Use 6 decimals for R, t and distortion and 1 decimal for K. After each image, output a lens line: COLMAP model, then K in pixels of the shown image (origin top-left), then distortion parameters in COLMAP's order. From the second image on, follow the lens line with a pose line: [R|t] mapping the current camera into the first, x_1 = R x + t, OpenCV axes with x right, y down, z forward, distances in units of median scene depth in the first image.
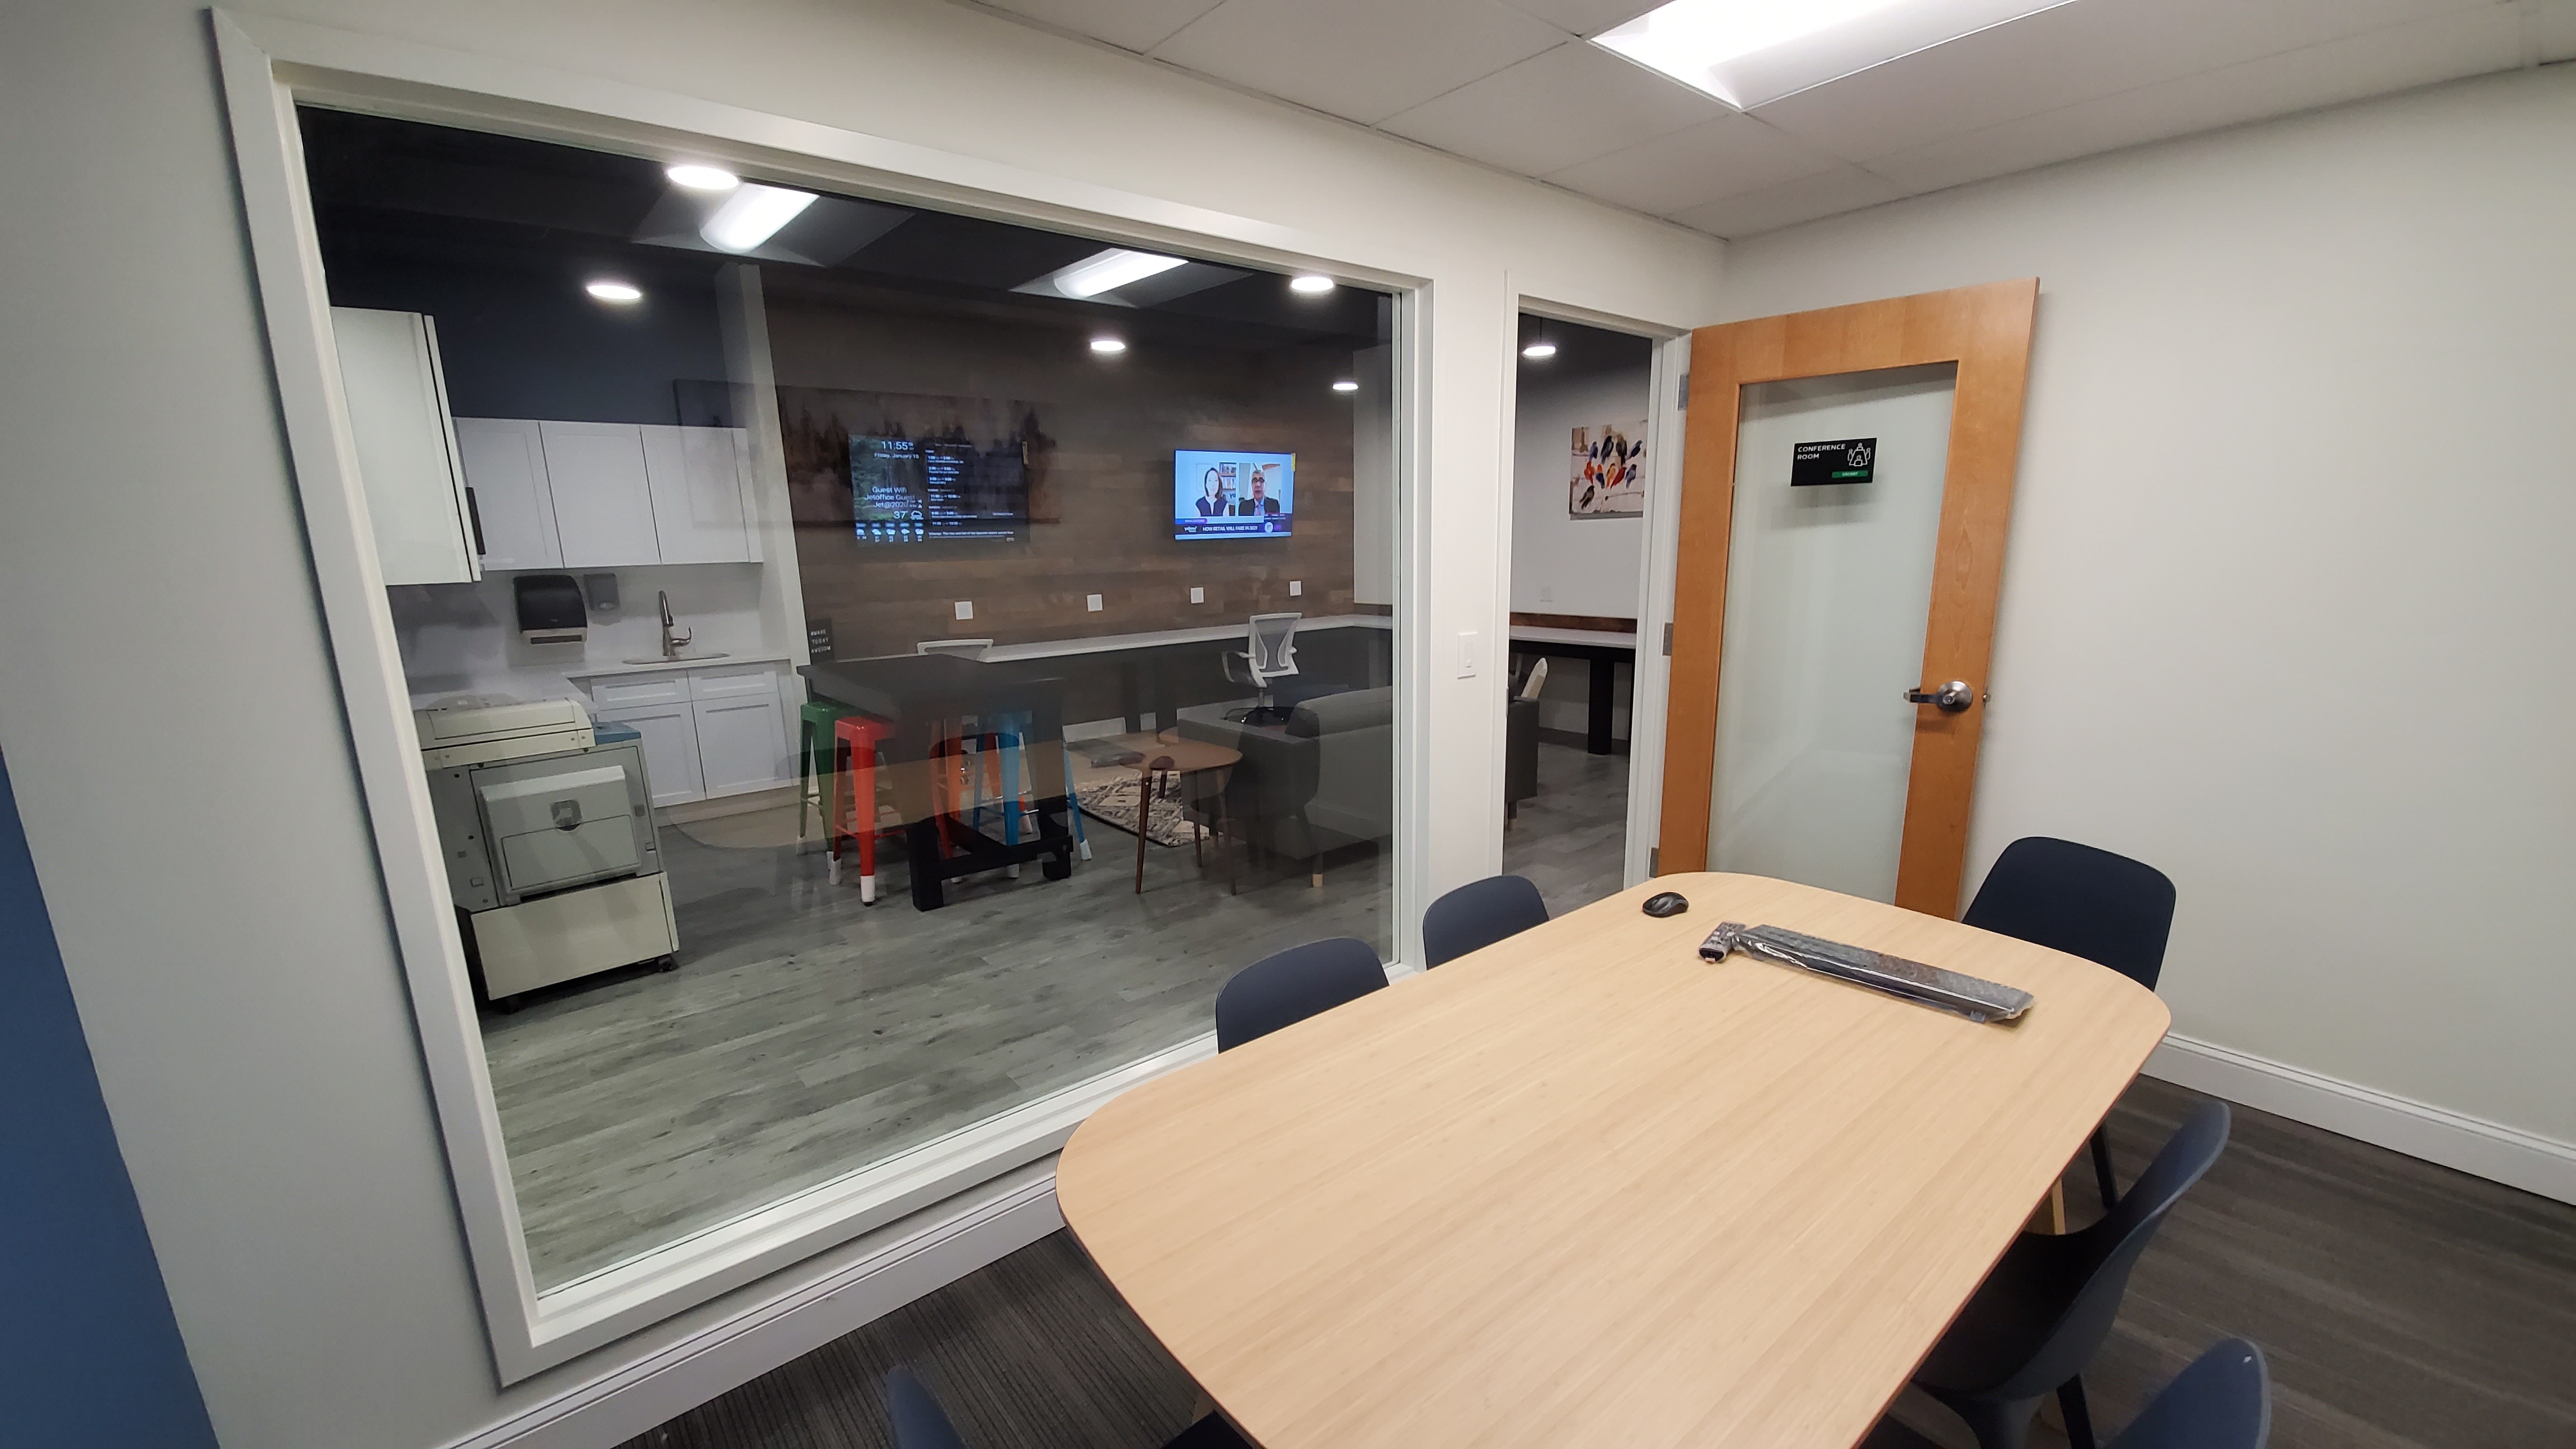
lens RADIAL K [[1025.1, 0, 1290.5], [0, 1025.1, 759.5], [0, 0, 1]] dist [0.016404, -0.017893]
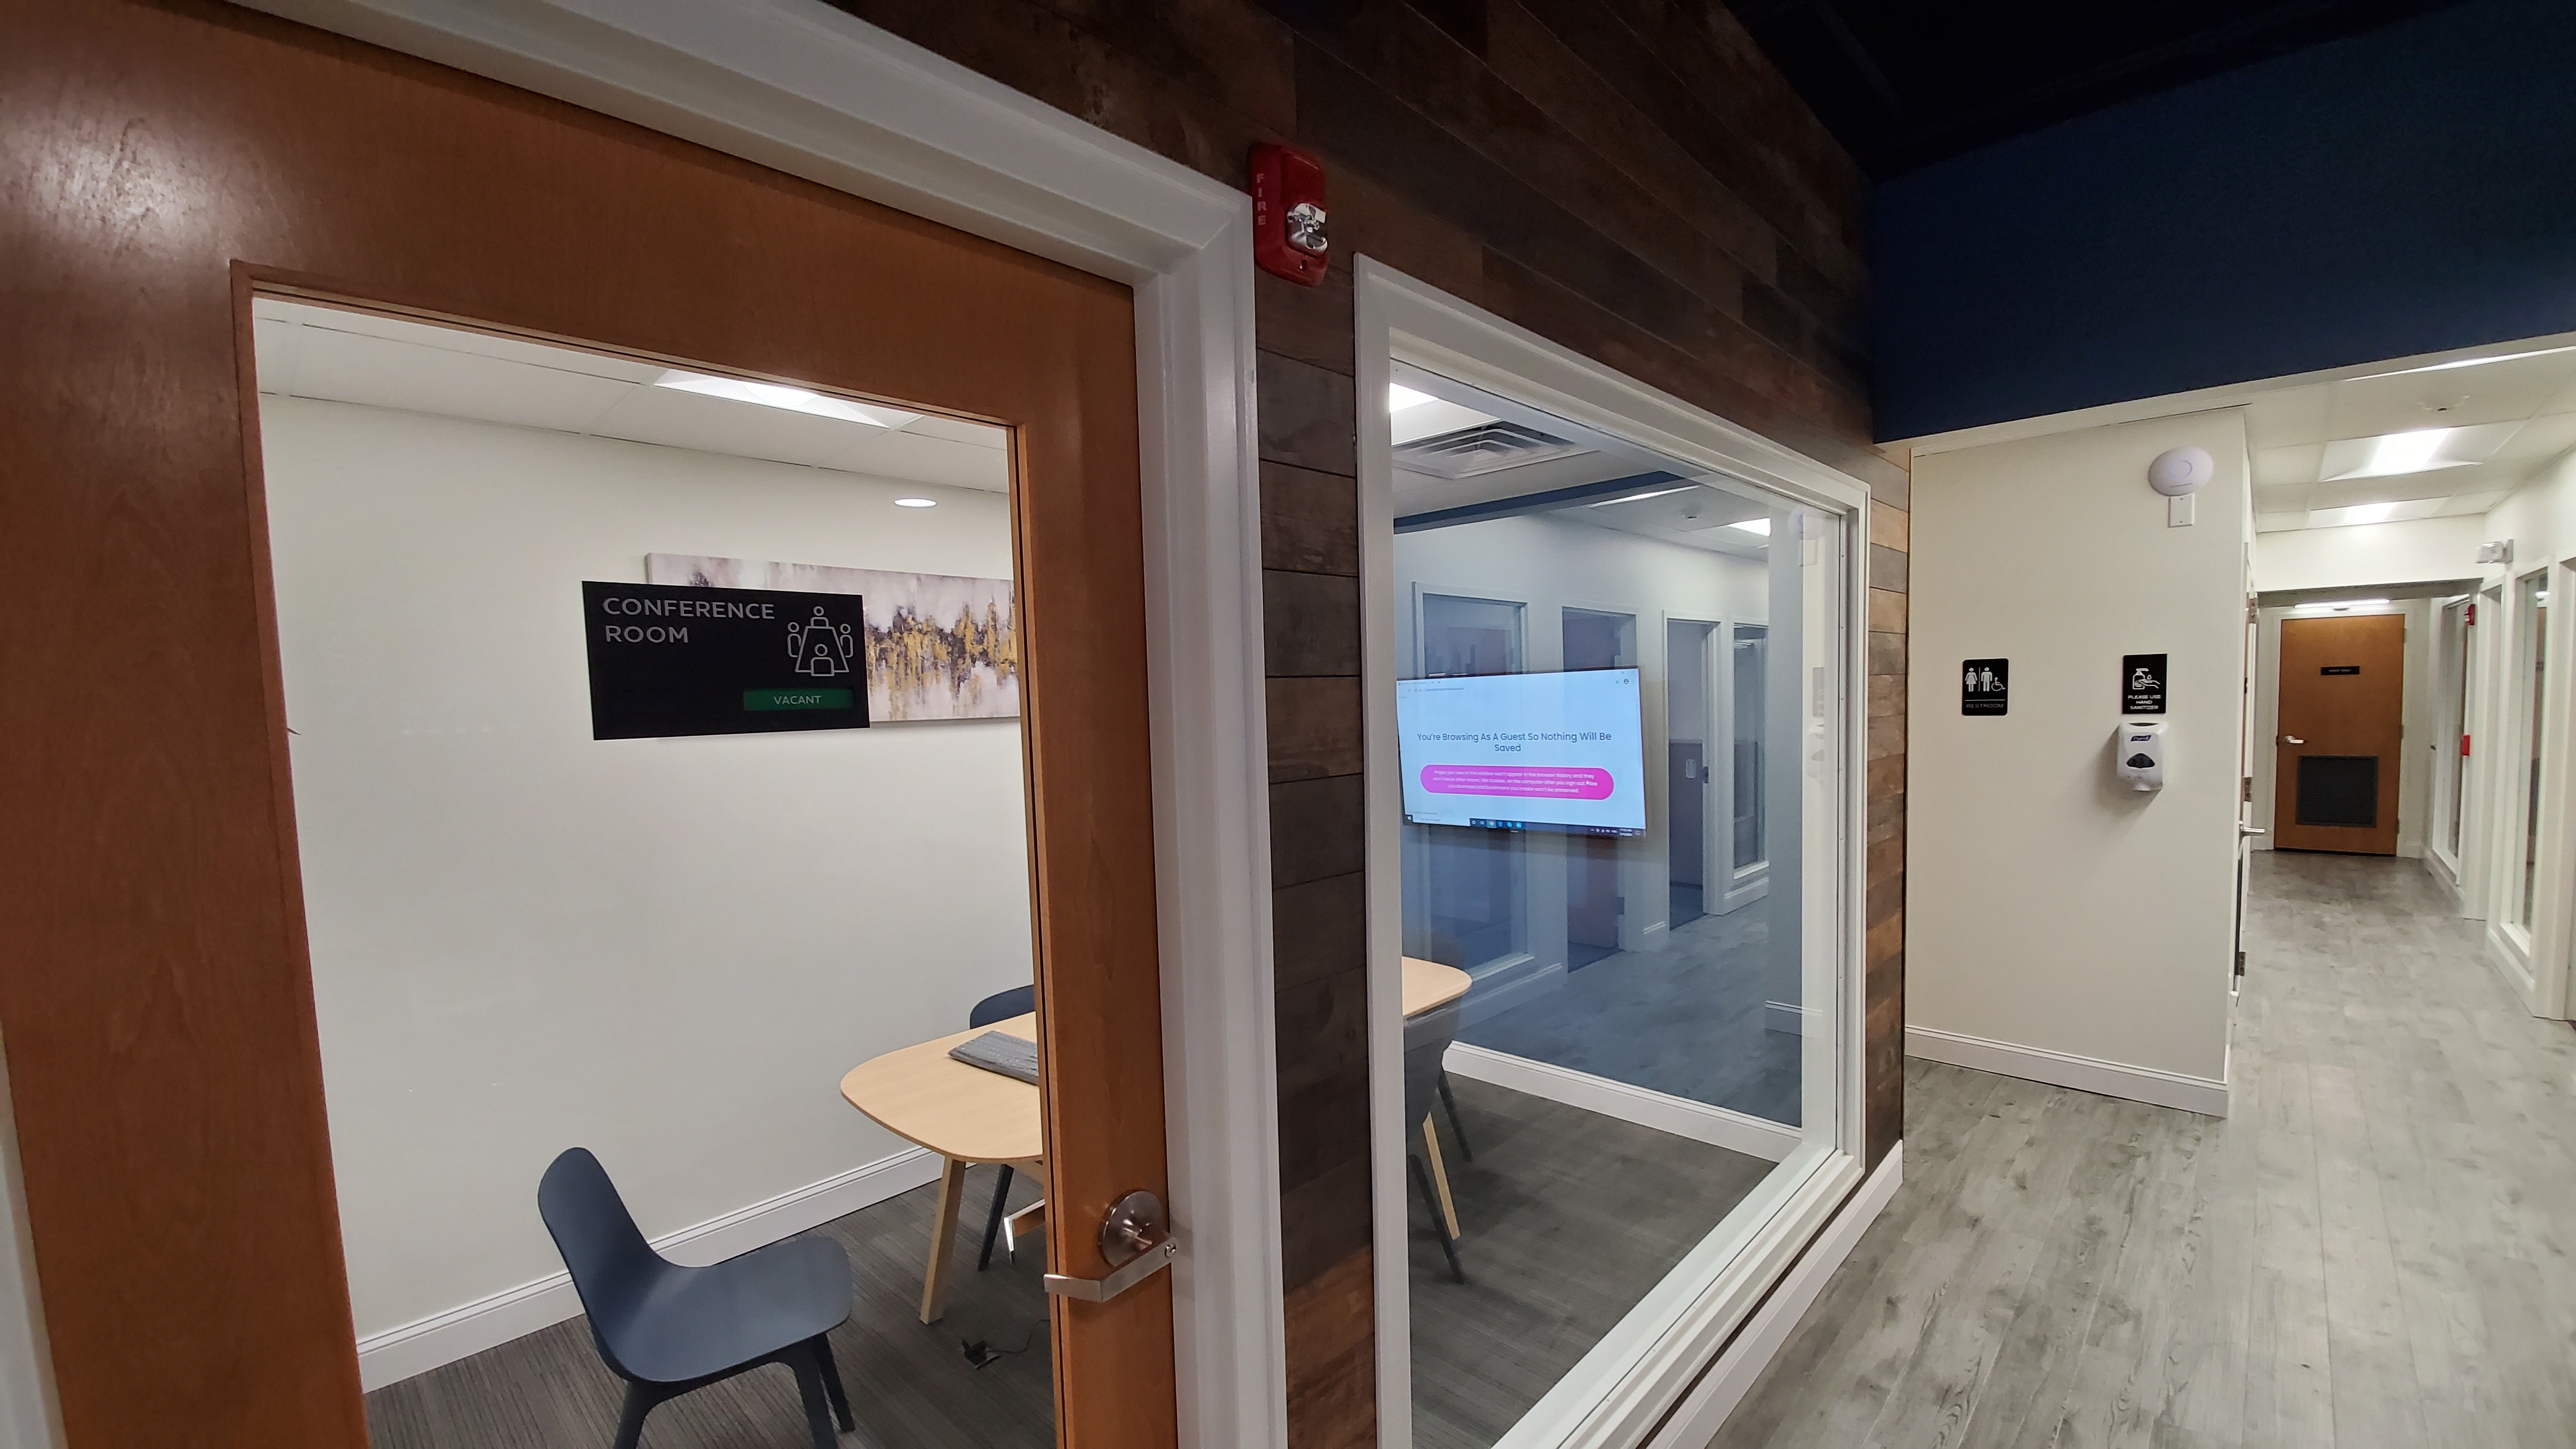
lens RADIAL K [[1025.1, 0, 1290.5], [0, 1025.1, 759.5], [0, 0, 1]] dist [0.016404, -0.017893]
pose [[-0.100411, -0.045218, 0.993918, 0.220197], [0.253847, 0.964742, 0.069536, -0.244545], [-0.962018, 0.259285, -0.085393, 0.890836]]
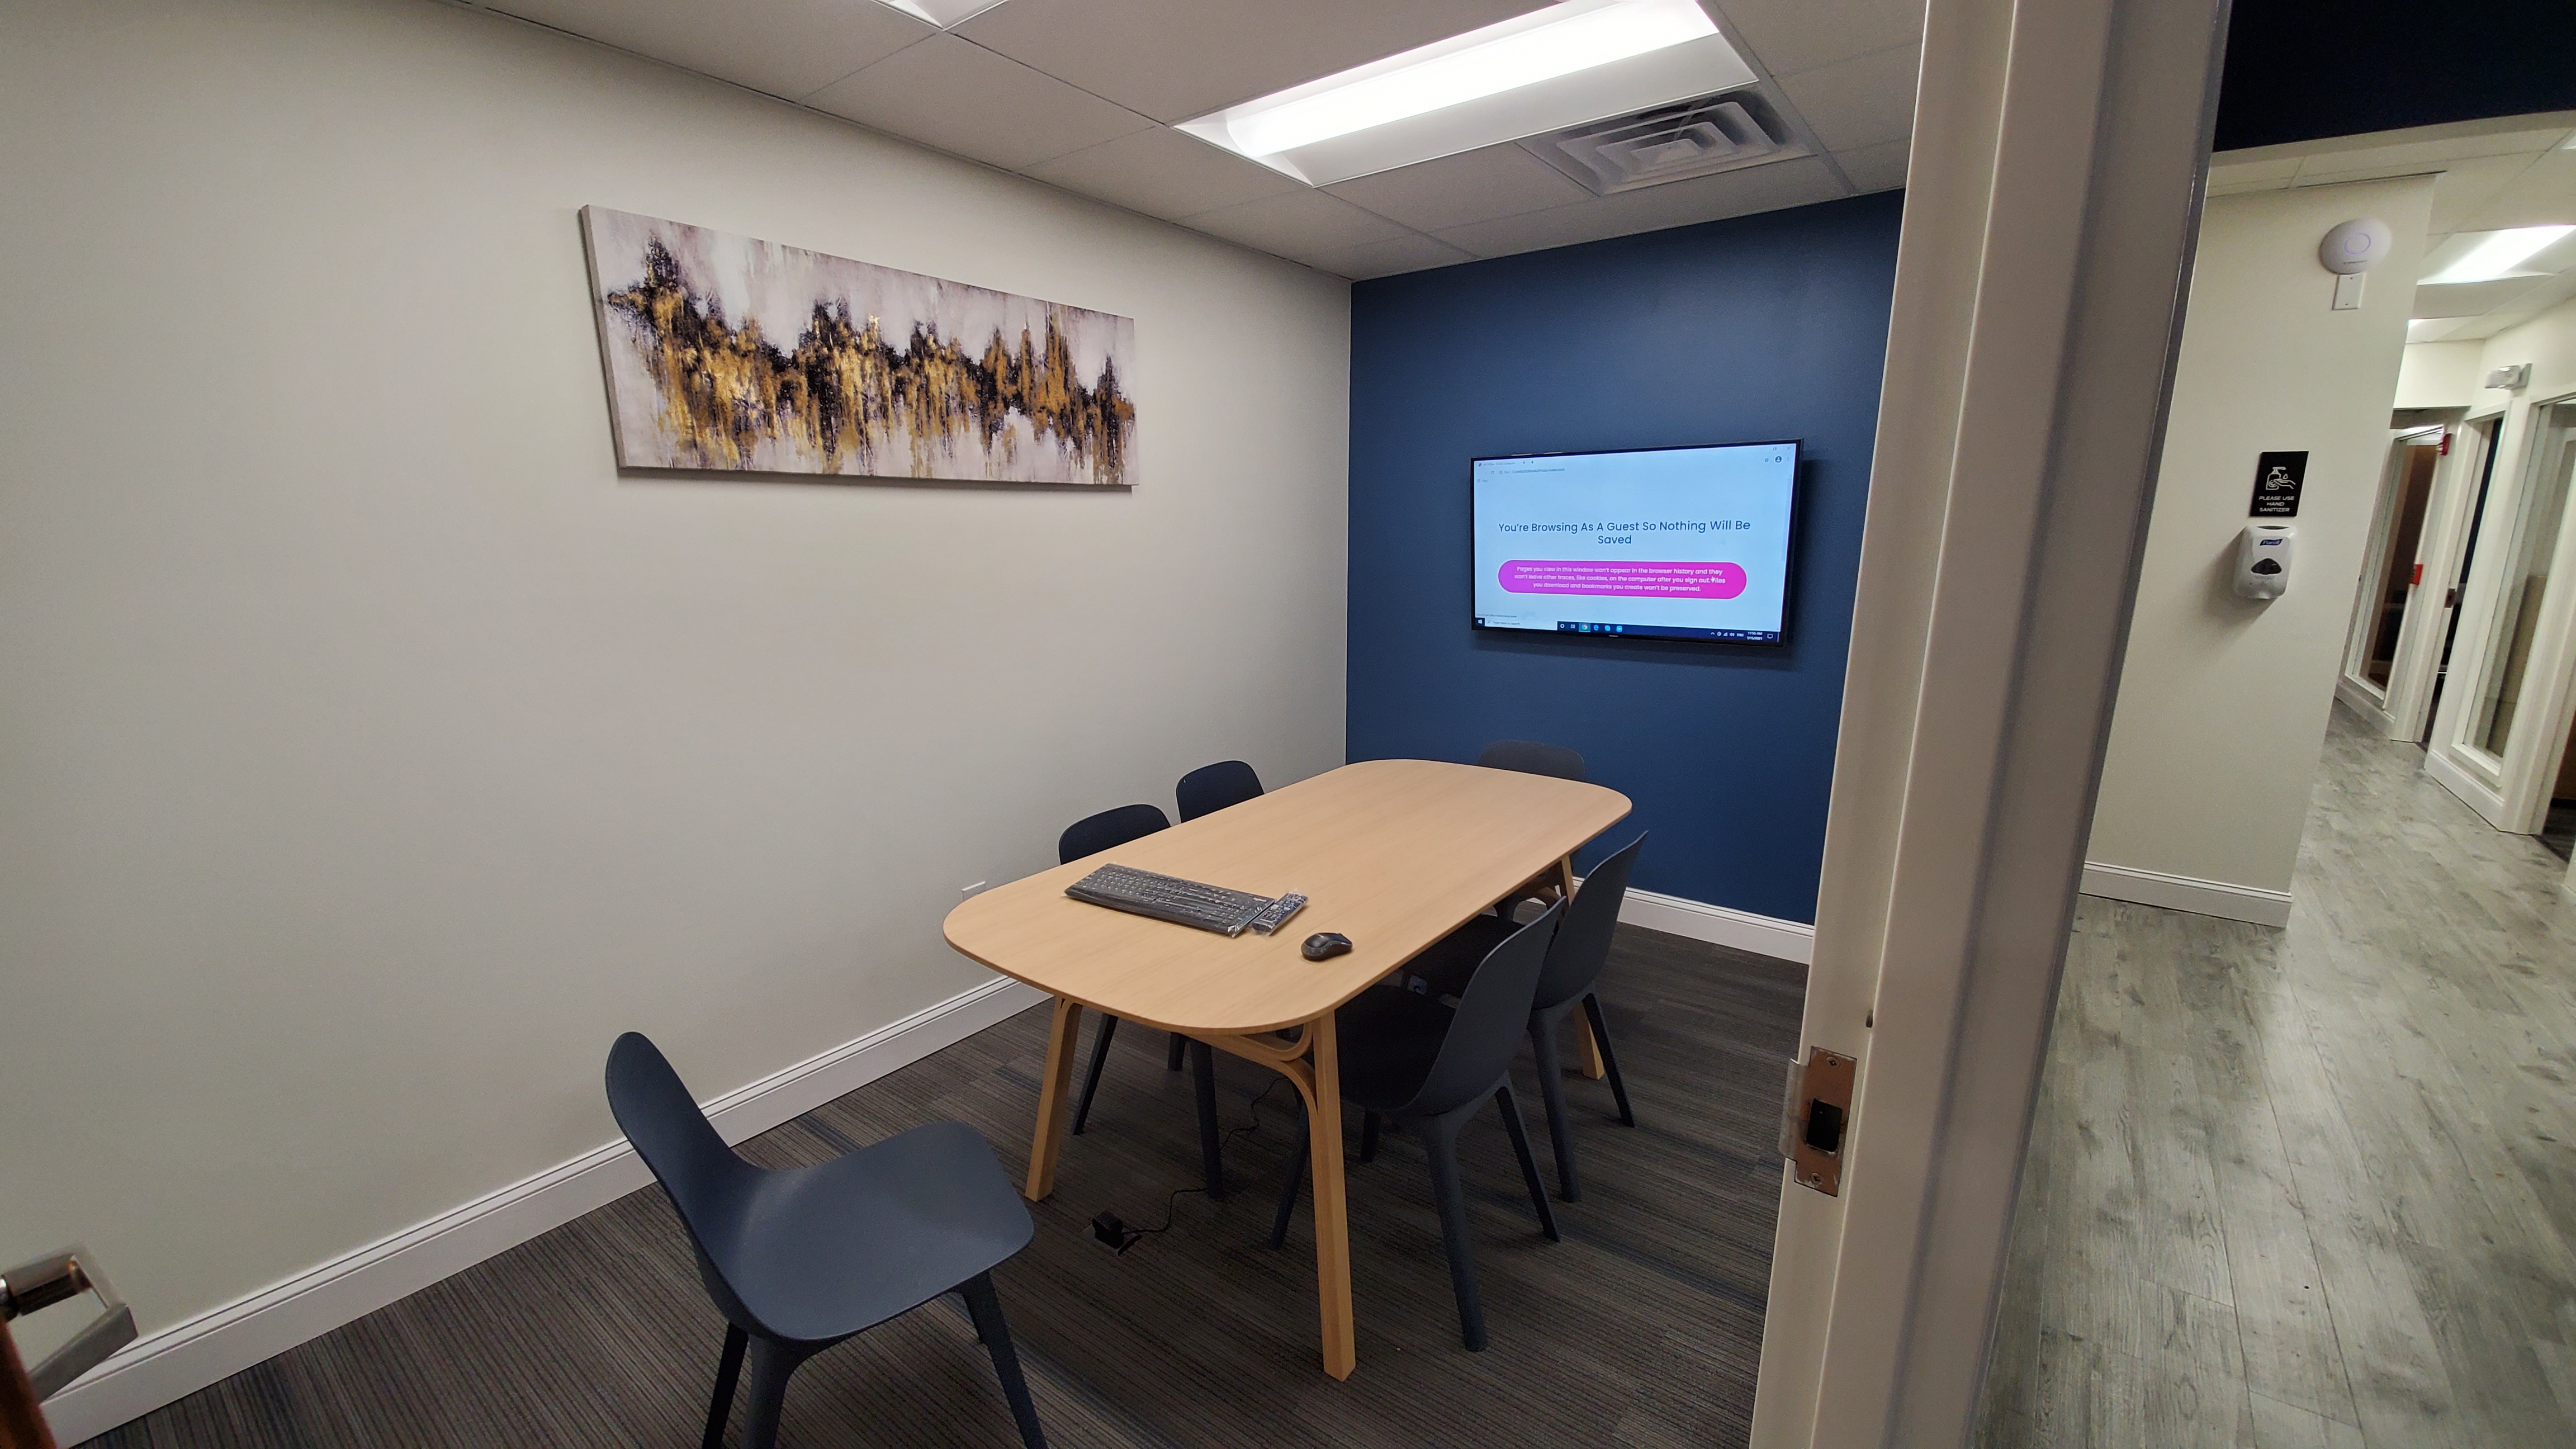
lens RADIAL K [[1025.1, 0, 1290.5], [0, 1025.1, 759.5], [0, 0, 1]] dist [0.016404, -0.017893]
pose [[-0.213218, -0.207924, 0.954624, 0.277073], [0.228419, 0.939404, 0.255626, -0.244030], [-0.949928, 0.272558, -0.152804, 0.947072]]
